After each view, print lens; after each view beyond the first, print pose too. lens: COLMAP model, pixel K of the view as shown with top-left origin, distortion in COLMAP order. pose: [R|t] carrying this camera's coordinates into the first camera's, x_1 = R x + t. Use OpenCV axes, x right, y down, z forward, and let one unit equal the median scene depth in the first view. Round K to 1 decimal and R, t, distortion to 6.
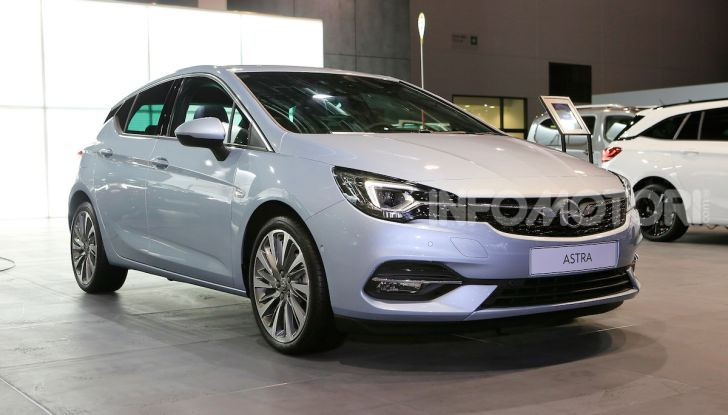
lens RADIAL K [[939.0, 0, 364.3], [0, 939.0, 203.5], [0, 0, 1]] dist [-0.000998, 0.000000]
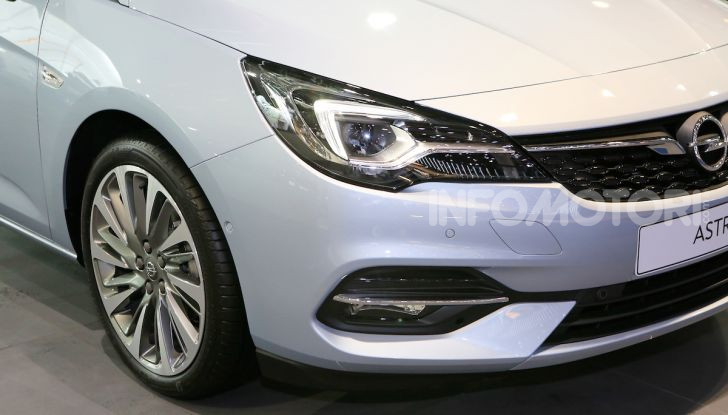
lens RADIAL K [[1241.3, 0, 365.3], [0, 1241.3, 211.2], [0, 0, 1]] dist [0.122253, 0.000000]
pose [[0.994076, -0.031904, 0.103898, -0.037962], [0.003599, 0.965086, 0.261908, -0.124920], [-0.108626, -0.259983, 0.959484, 0.325682]]
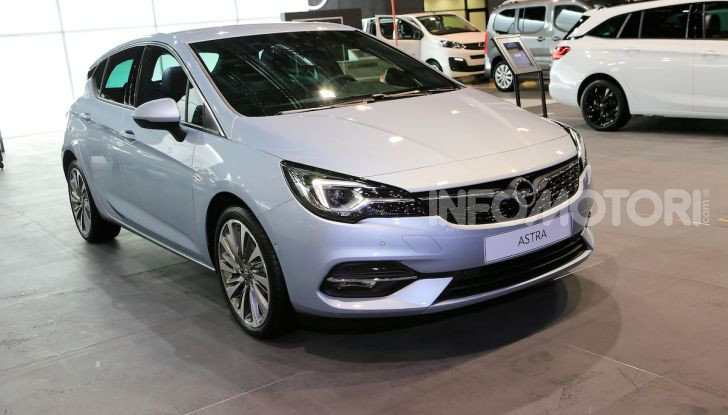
lens RADIAL K [[765.3, 0, 365.4], [0, 765.3, 205.7], [0, 0, 1]] dist [-0.043616, 0.000000]
pose [[0.997508, -0.070476, -0.003165, 0.050708], [0.069907, 0.981438, 0.178585, -0.122907], [-0.009480, -0.178361, 0.983919, 0.191832]]
